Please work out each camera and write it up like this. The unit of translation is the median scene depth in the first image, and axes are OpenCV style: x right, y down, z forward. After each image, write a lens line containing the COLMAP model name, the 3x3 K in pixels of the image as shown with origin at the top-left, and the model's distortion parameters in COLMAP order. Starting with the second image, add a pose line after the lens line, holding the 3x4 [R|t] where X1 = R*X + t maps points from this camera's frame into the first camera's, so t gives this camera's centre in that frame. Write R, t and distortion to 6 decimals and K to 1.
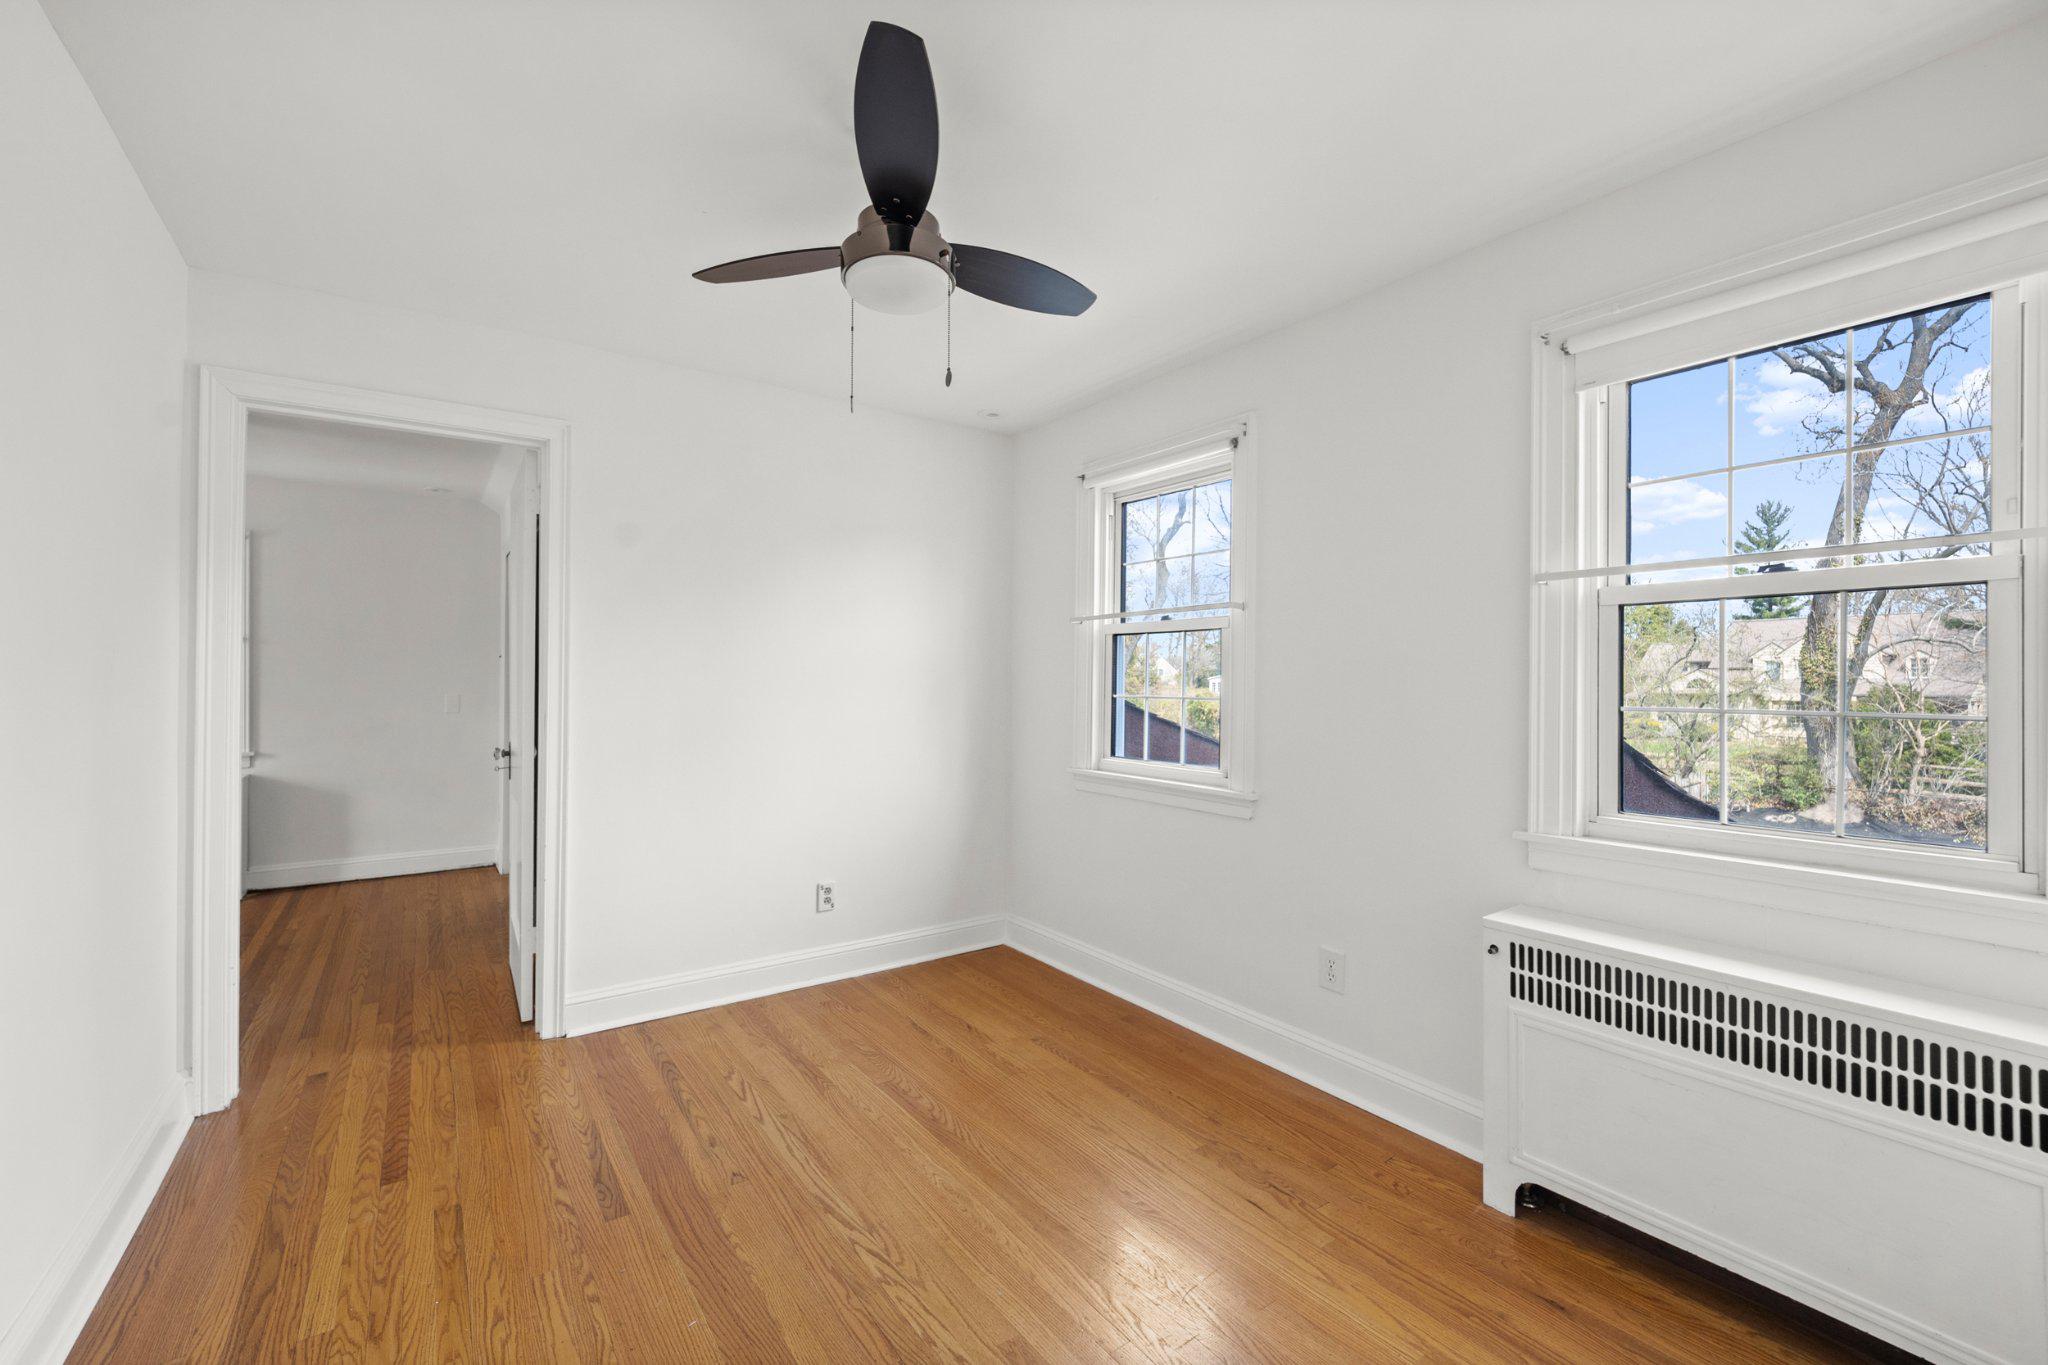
lens RADIAL K [[838.5, 0, 1012.5], [0, 838.5, 672.1], [0, 0, 1]] dist [-0.002377, -0.001581]
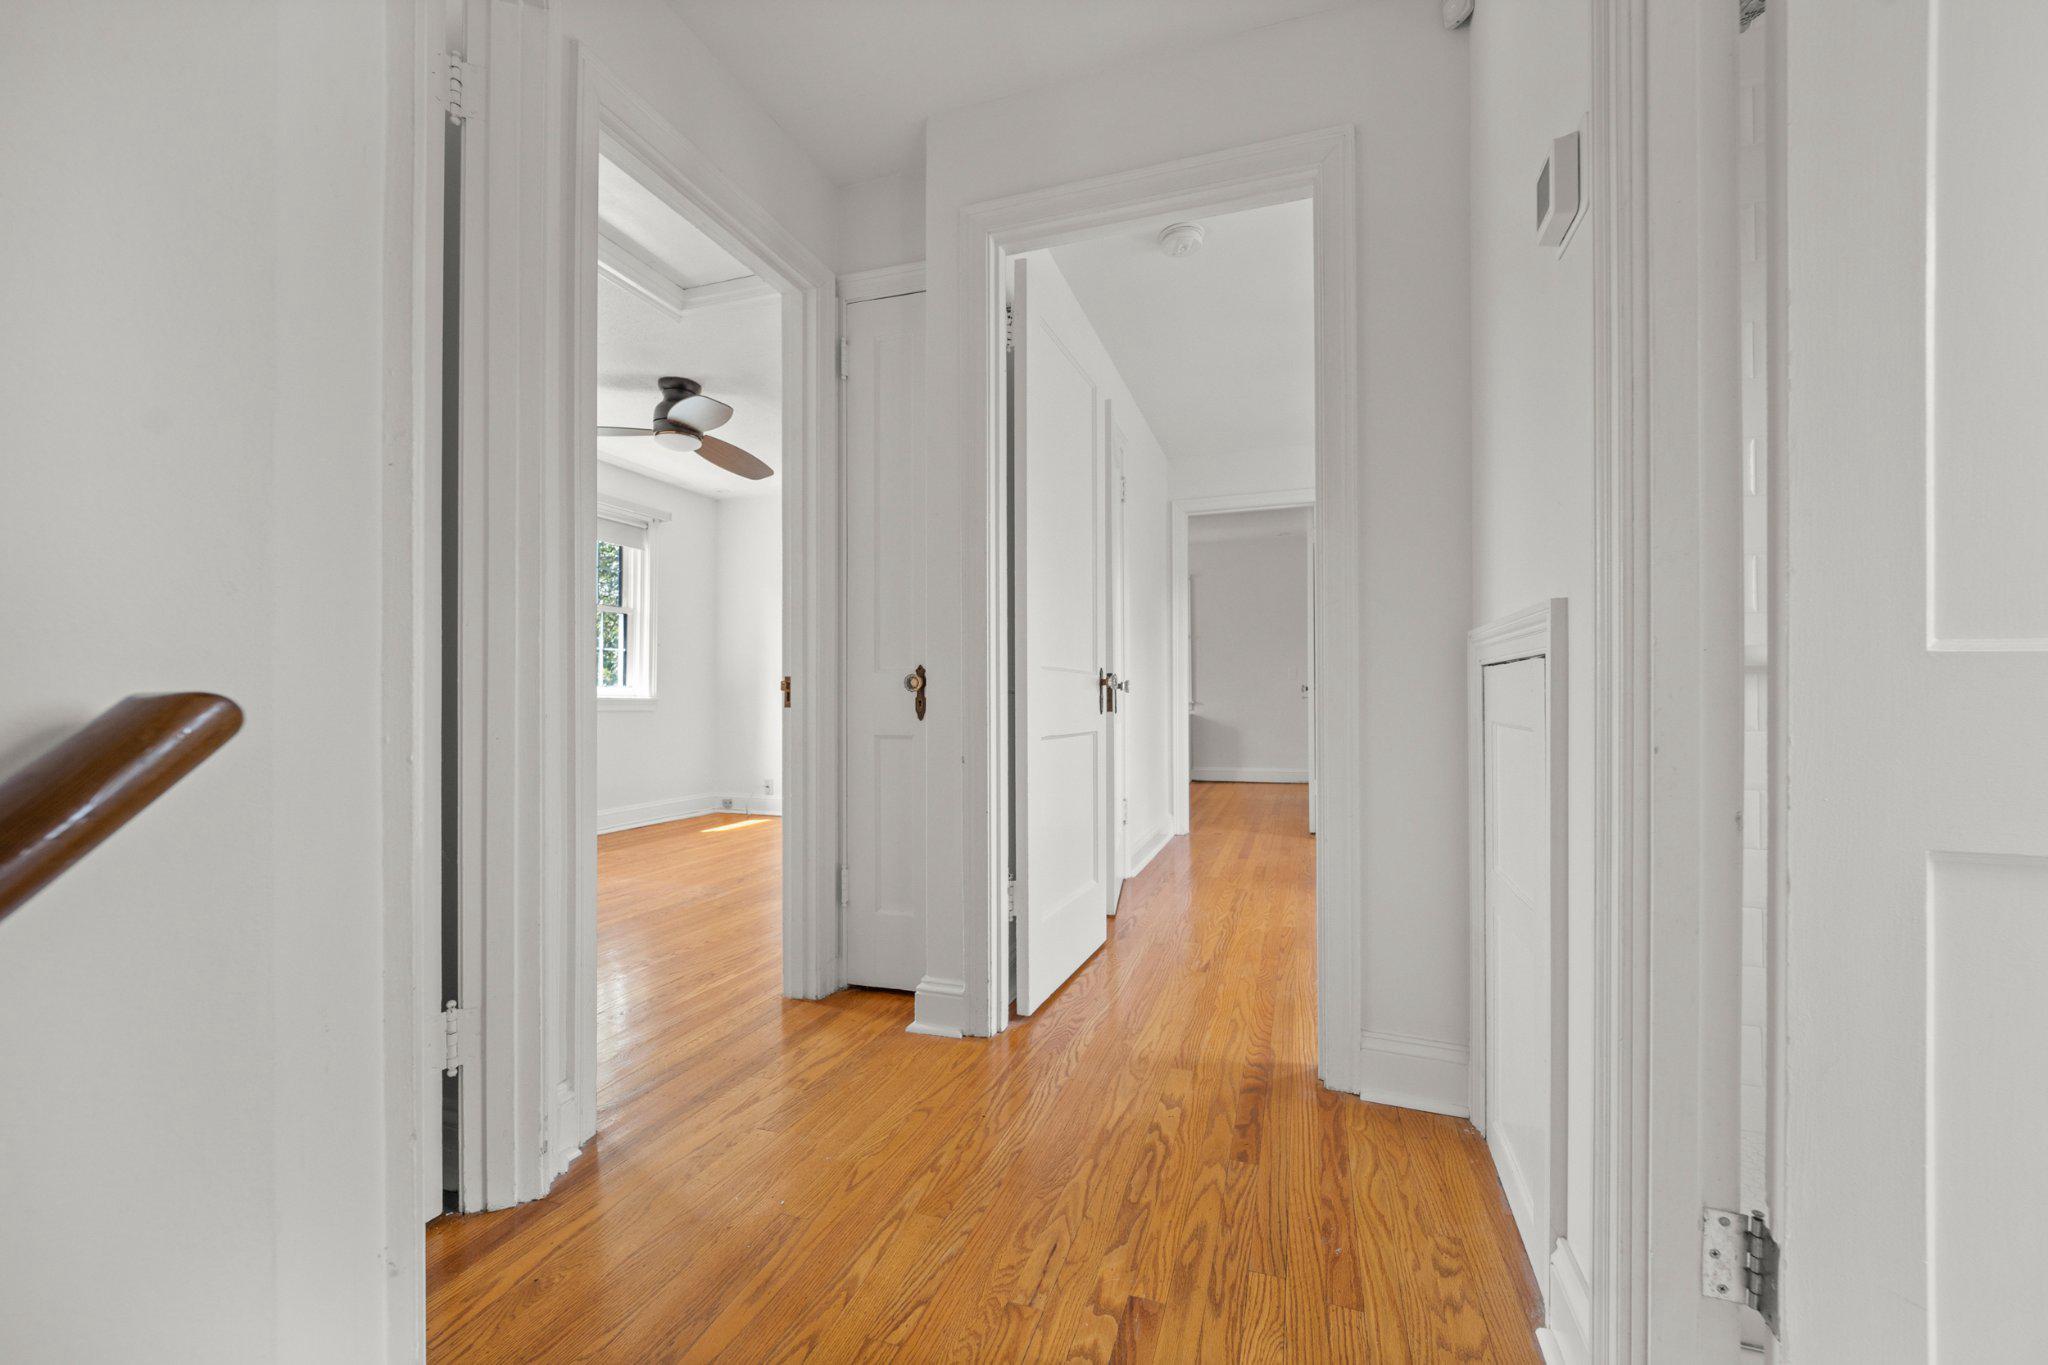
lens RADIAL K [[838.5, 0, 1008.7], [0, 838.5, 681.3], [0, 0, 1]] dist [-0.002377, -0.001581]
pose [[0.577581, -0.014928, -0.816197, 0.324379], [0.010138, 0.999887, -0.011113, 0.072991], [0.816270, -0.001856, 0.577667, -0.354603]]
